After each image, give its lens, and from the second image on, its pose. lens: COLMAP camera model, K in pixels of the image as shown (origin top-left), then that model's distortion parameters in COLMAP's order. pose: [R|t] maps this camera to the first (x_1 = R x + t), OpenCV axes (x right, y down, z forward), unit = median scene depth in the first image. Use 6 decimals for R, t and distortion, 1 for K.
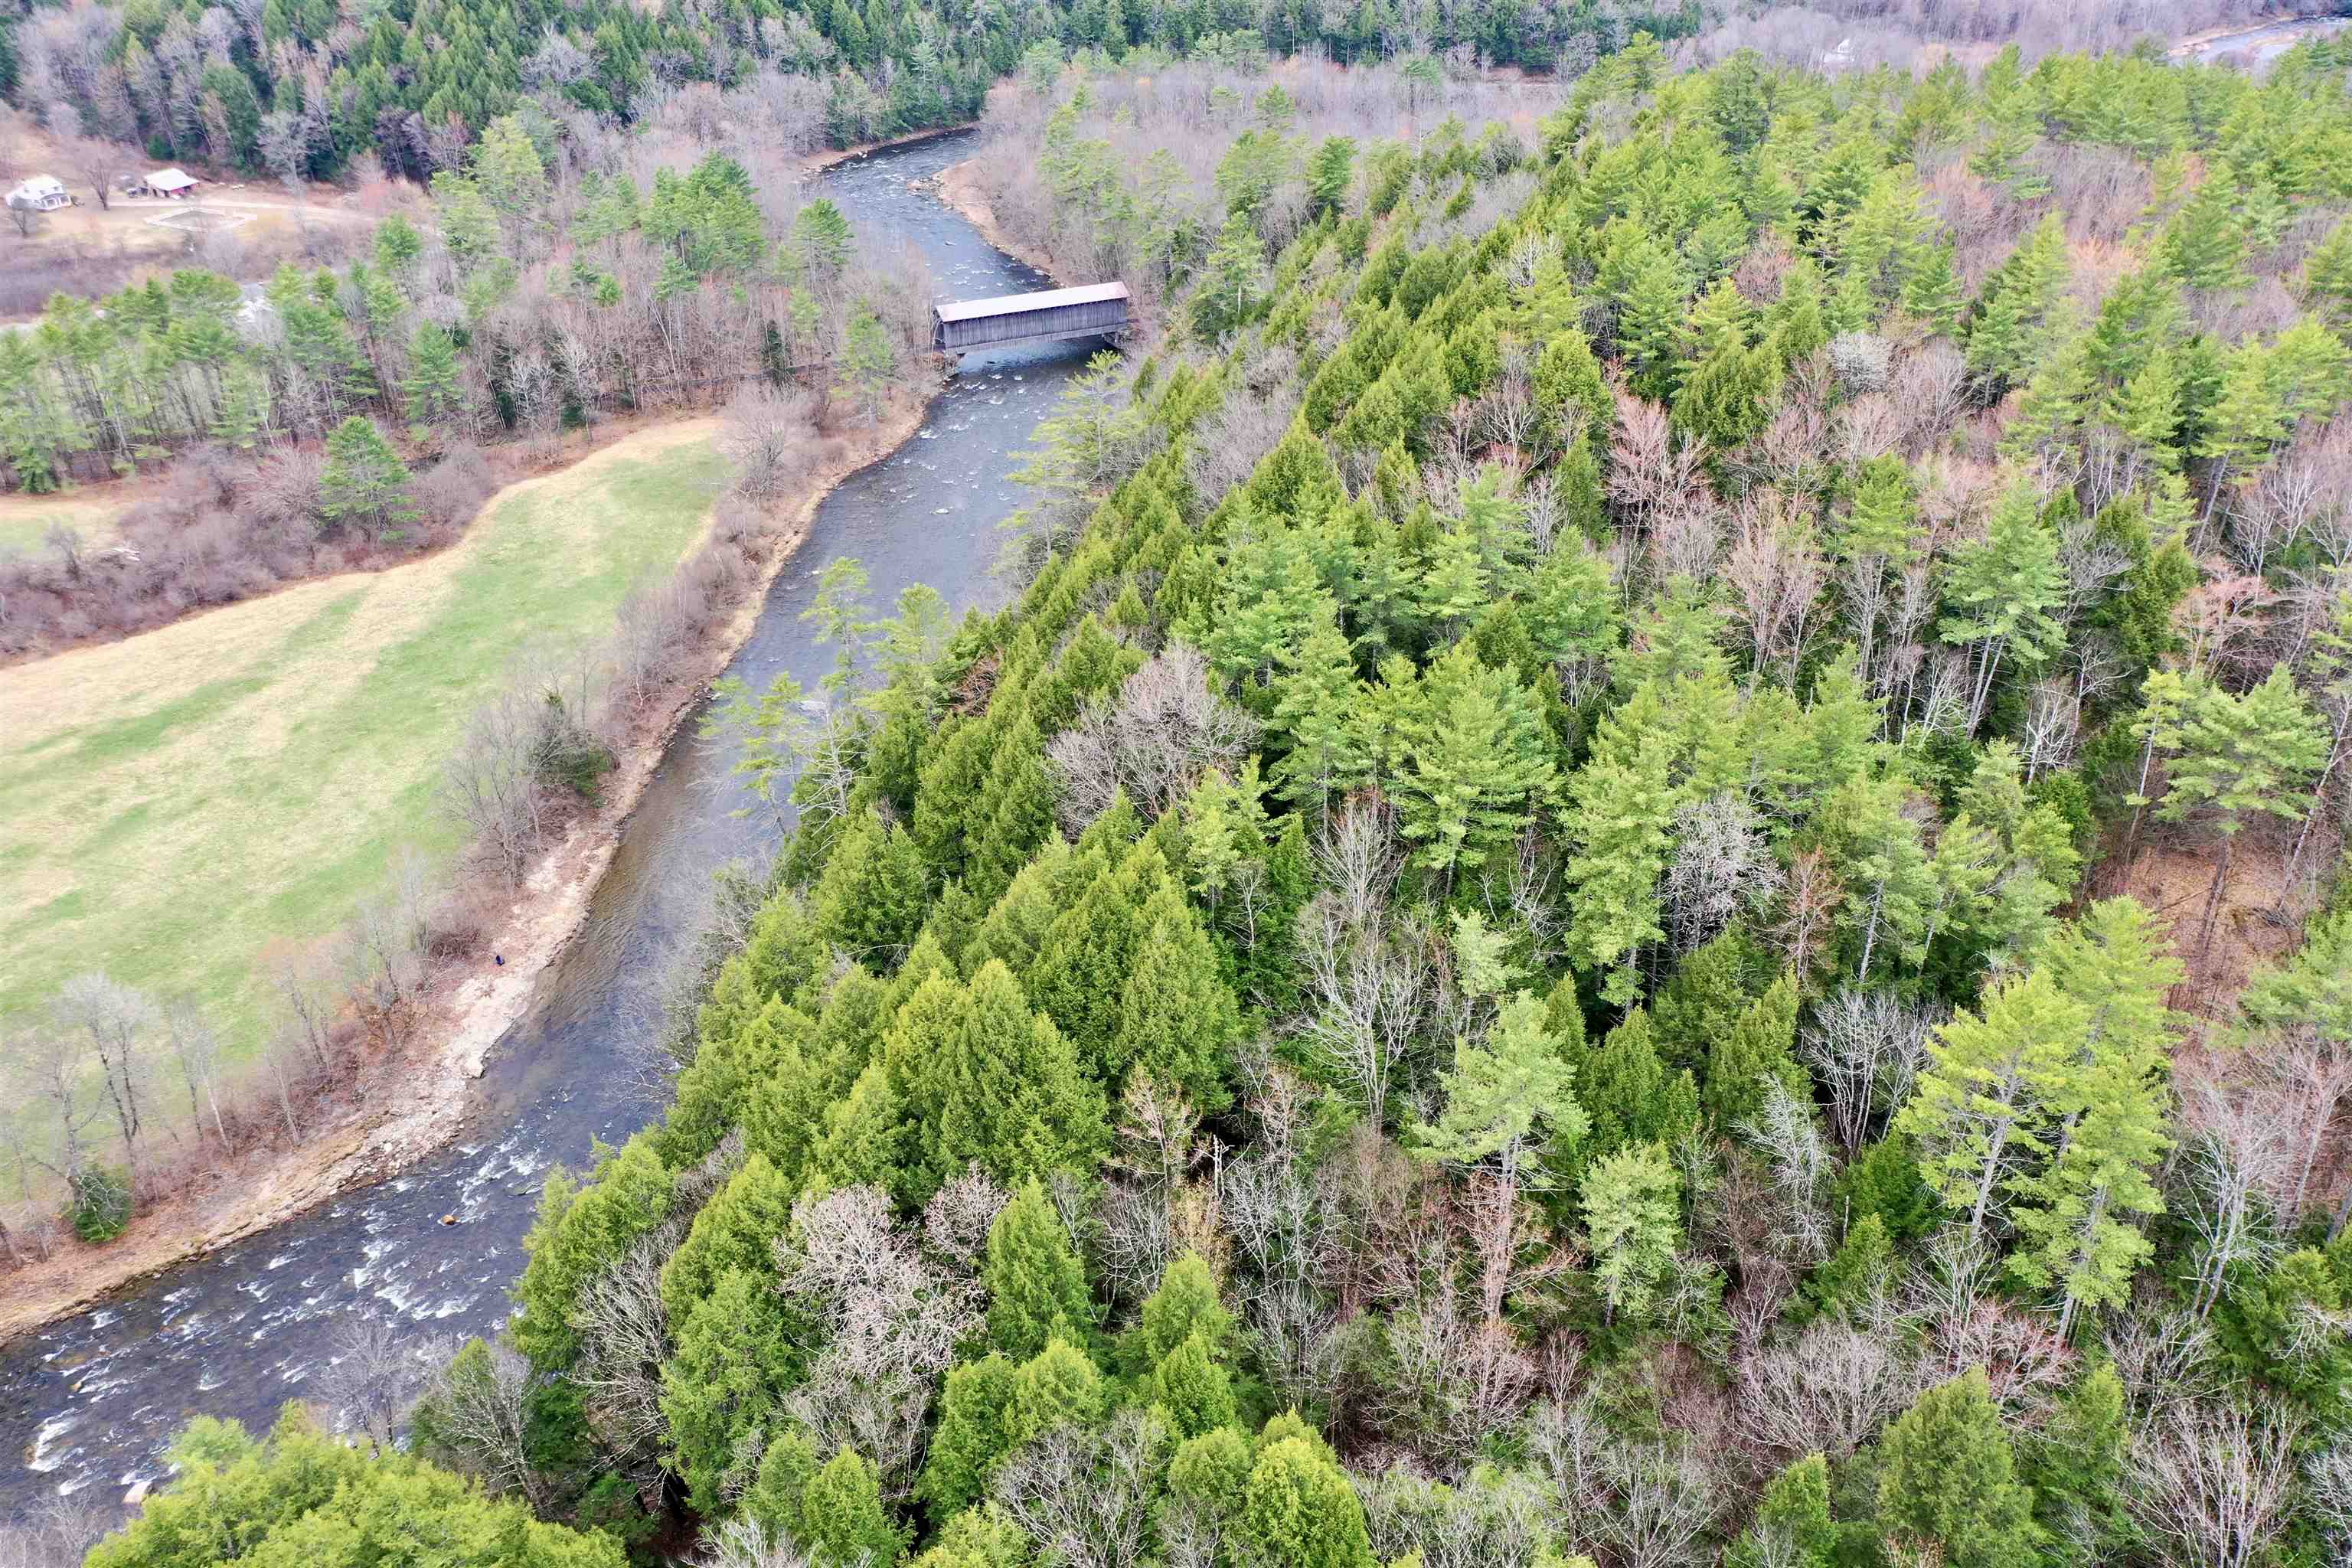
lens RADIAL K [[1860.2, 0, 1185.4], [0, 1860.2, 778.5], [0, 0, 1]] dist [0.001368, -0.000354]
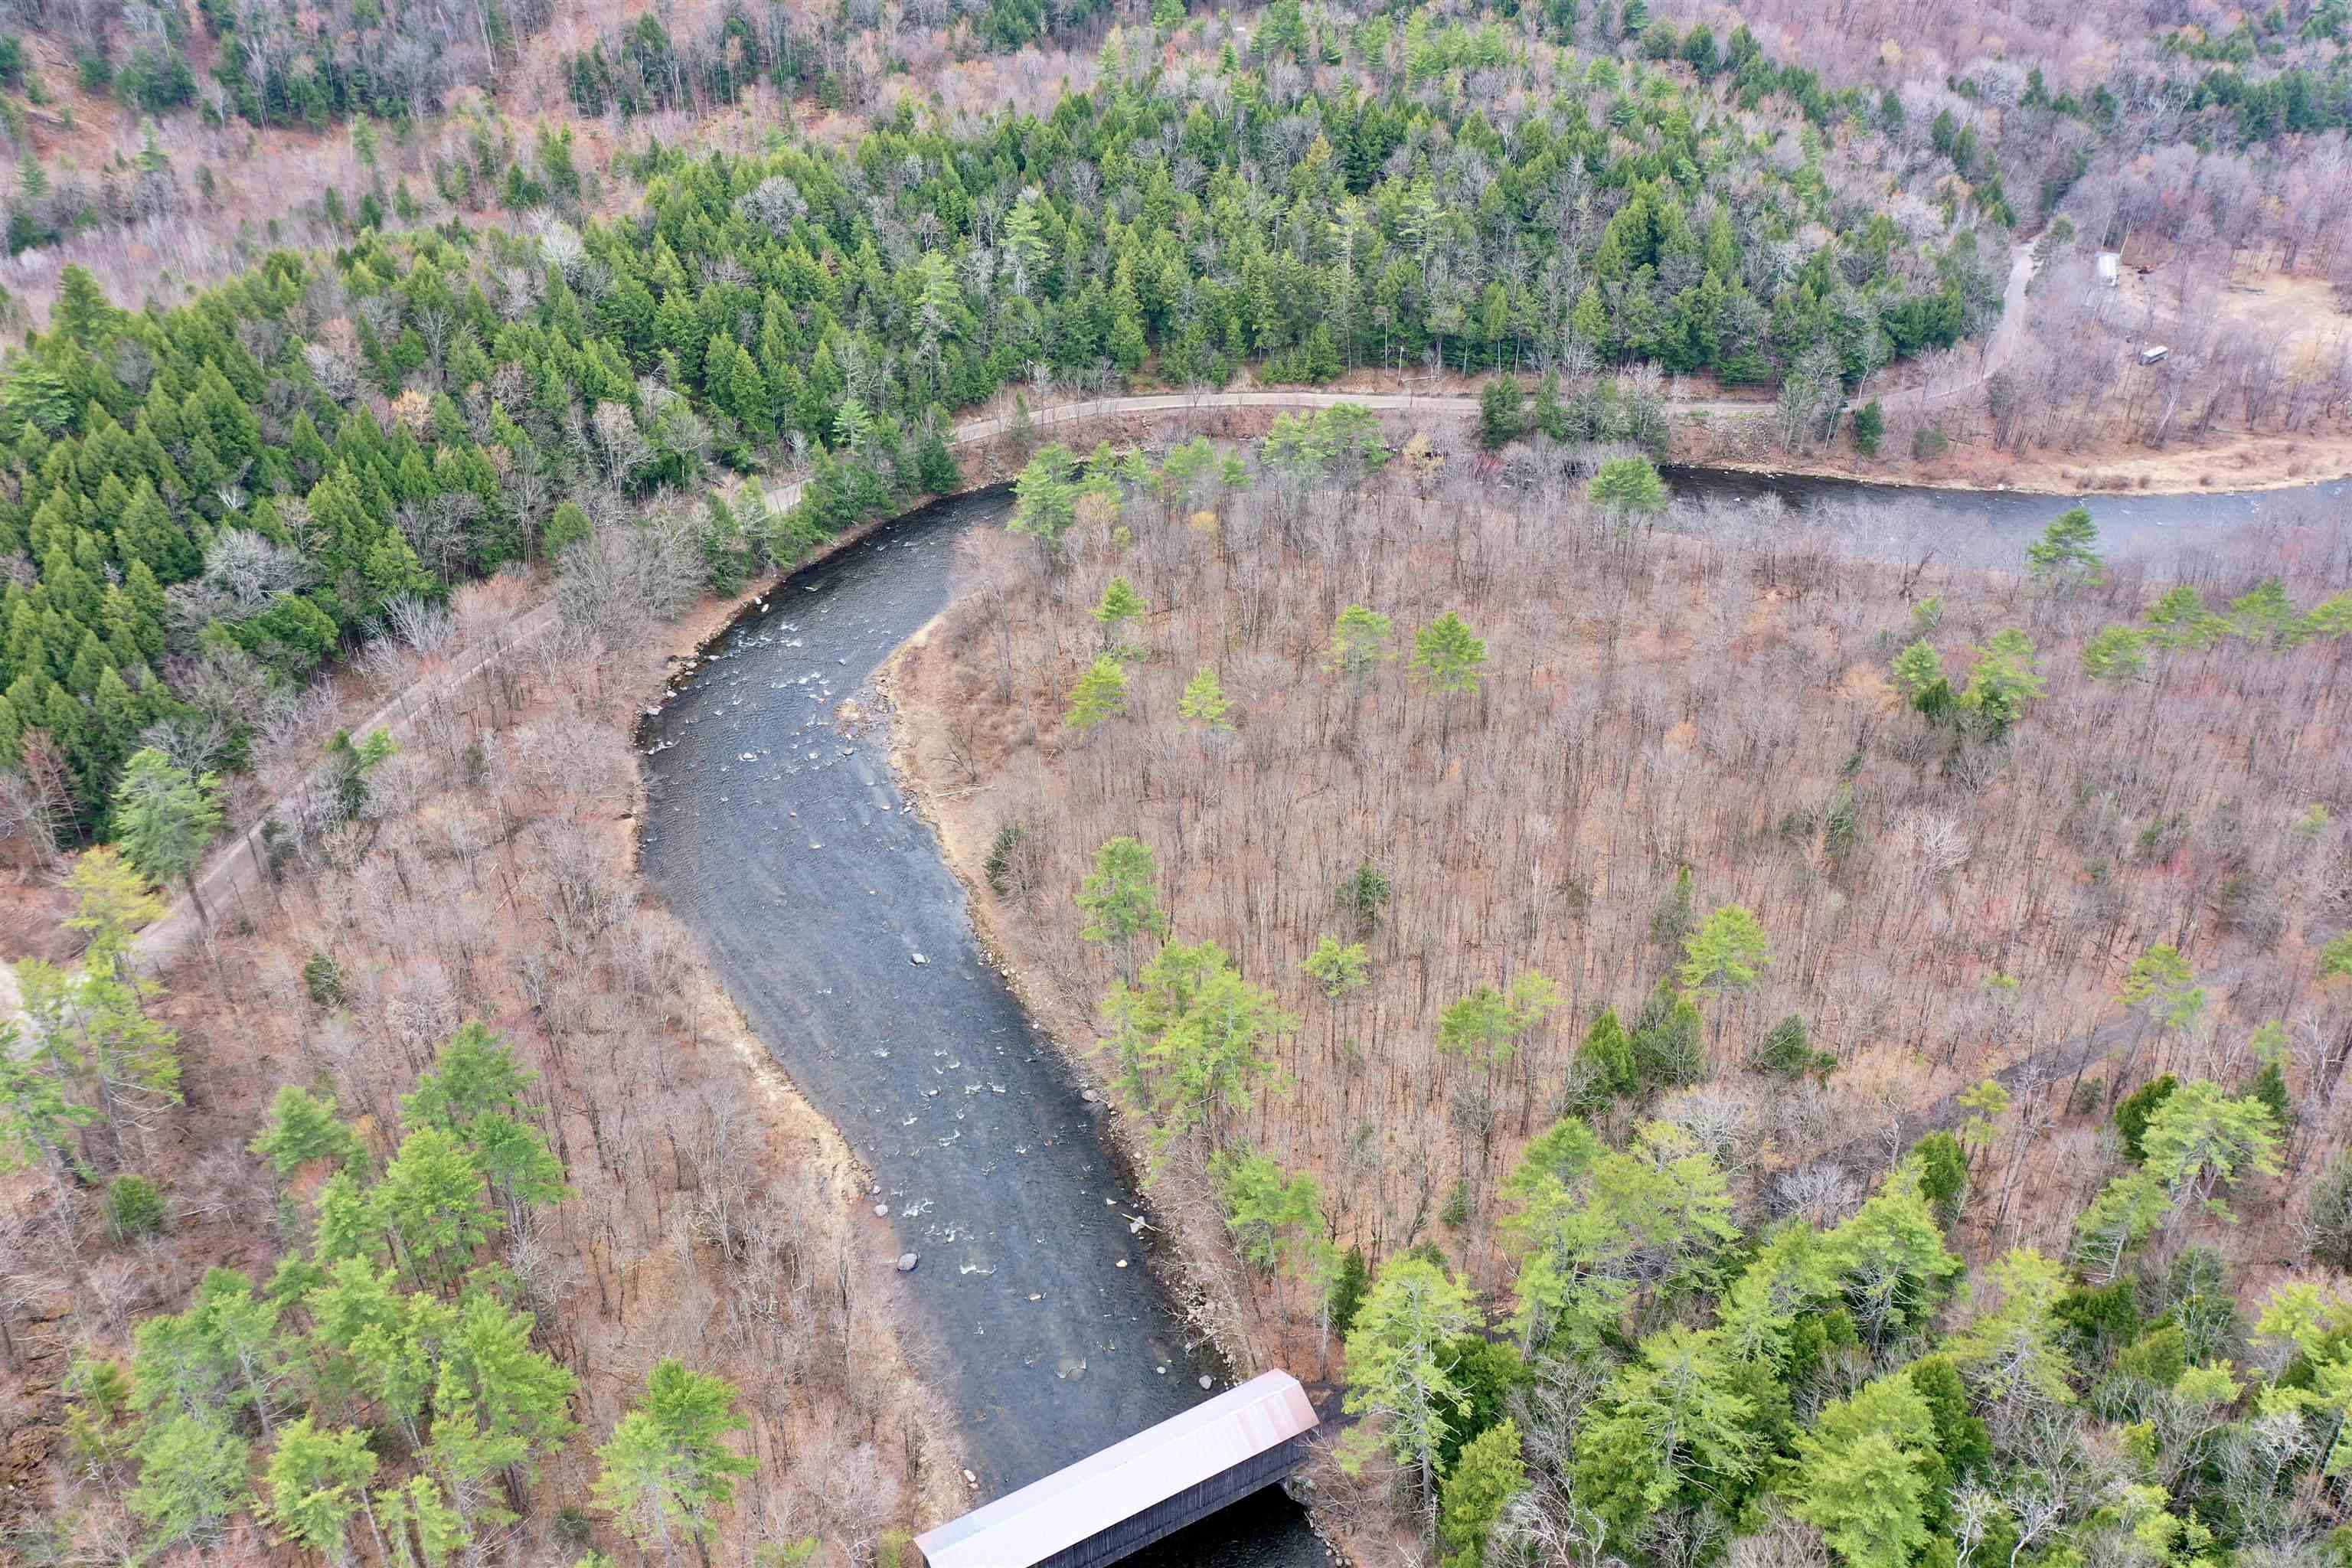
lens RADIAL K [[1860.2, 0, 1161.8], [0, 1860.2, 785.4], [0, 0, 1]] dist [0.001368, -0.000354]
pose [[0.999111, -0.014660, 0.039520, -0.059073], [0.012428, 0.998346, 0.056134, -0.294172], [-0.040278, -0.055593, 0.997641, 0.335242]]
